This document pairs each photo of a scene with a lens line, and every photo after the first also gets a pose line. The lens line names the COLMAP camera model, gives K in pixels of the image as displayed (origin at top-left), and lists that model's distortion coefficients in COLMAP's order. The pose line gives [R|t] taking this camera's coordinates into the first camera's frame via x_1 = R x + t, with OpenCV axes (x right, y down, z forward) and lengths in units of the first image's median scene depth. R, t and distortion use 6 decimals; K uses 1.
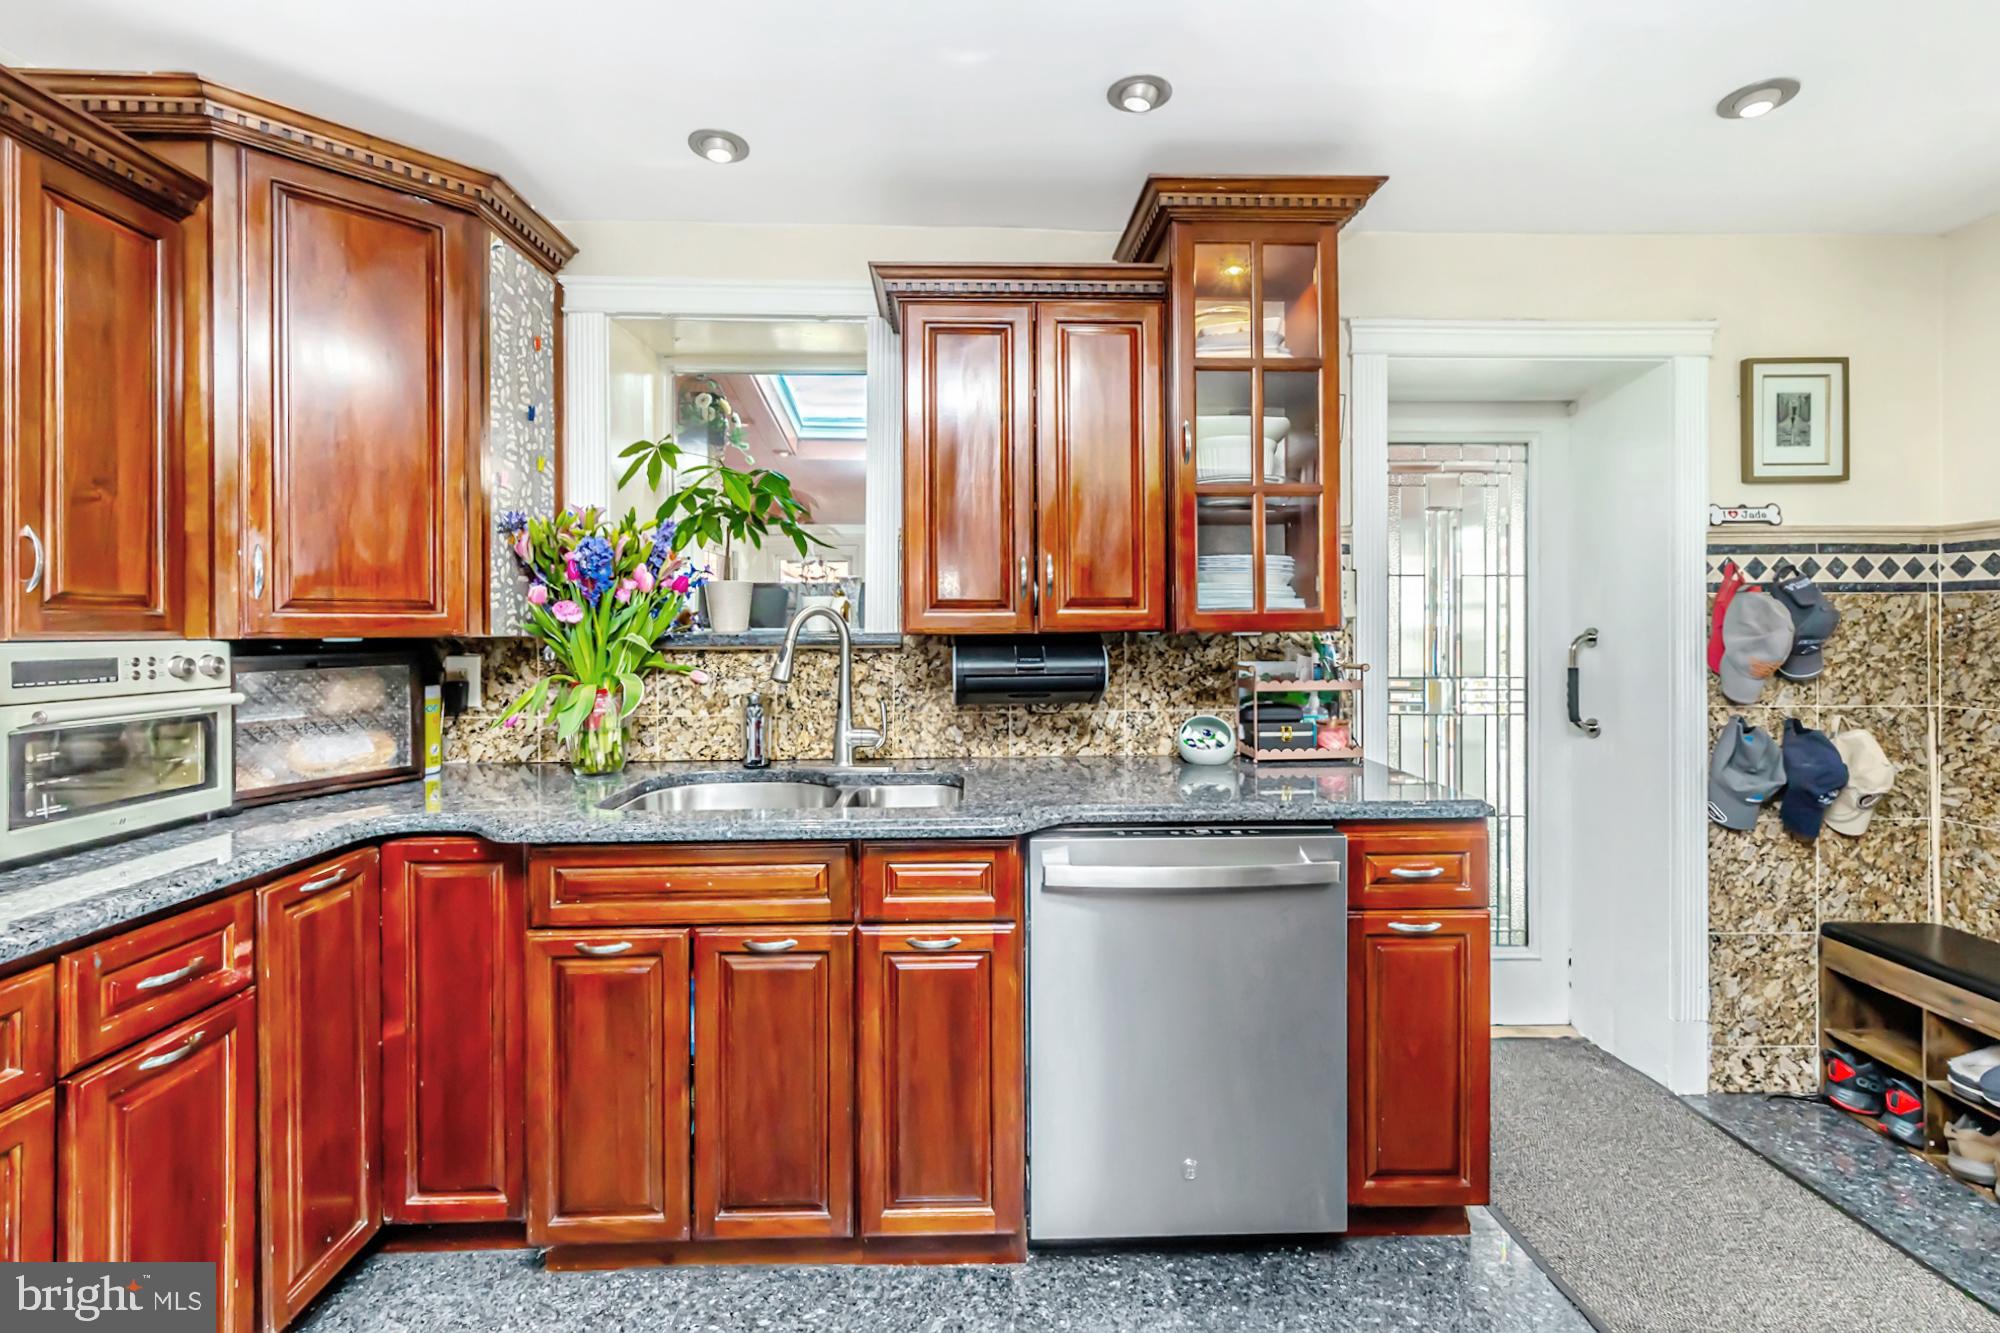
lens RADIAL K [[883.4, 0, 1001.1], [0, 883.4, 636.0], [0, 0, 1]] dist [0.001153, 0.000286]
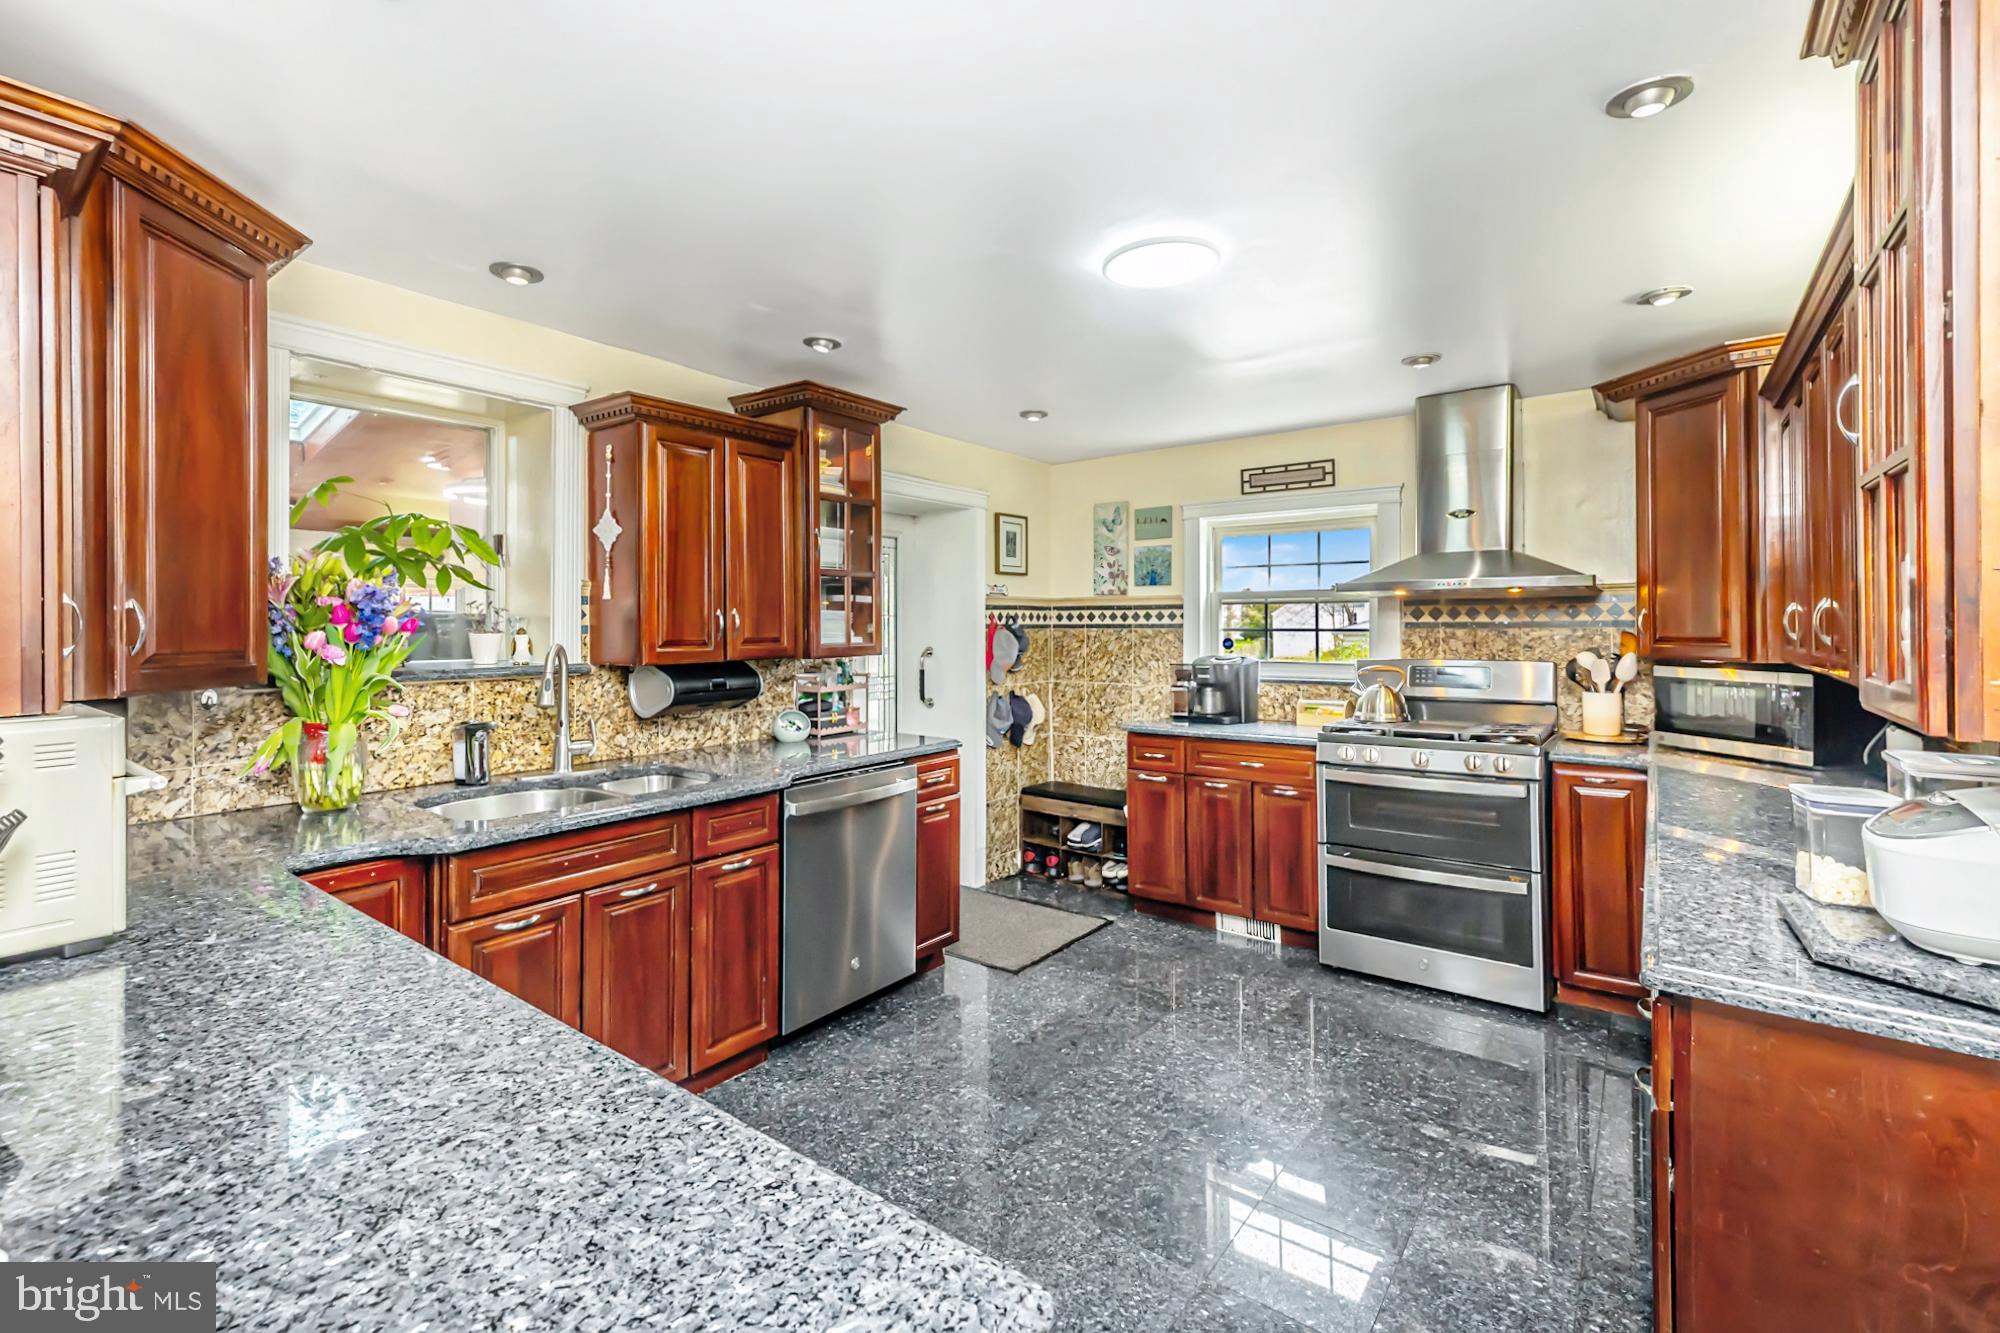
lens RADIAL K [[883.4, 0, 1001.1], [0, 883.4, 636.0], [0, 0, 1]] dist [0.001153, 0.000286]
pose [[0.611486, -0.008313, 0.791212, -0.736566], [0.004339, 0.999965, 0.007154, -0.047997], [-0.791243, -0.000942, 0.611501, -0.229118]]
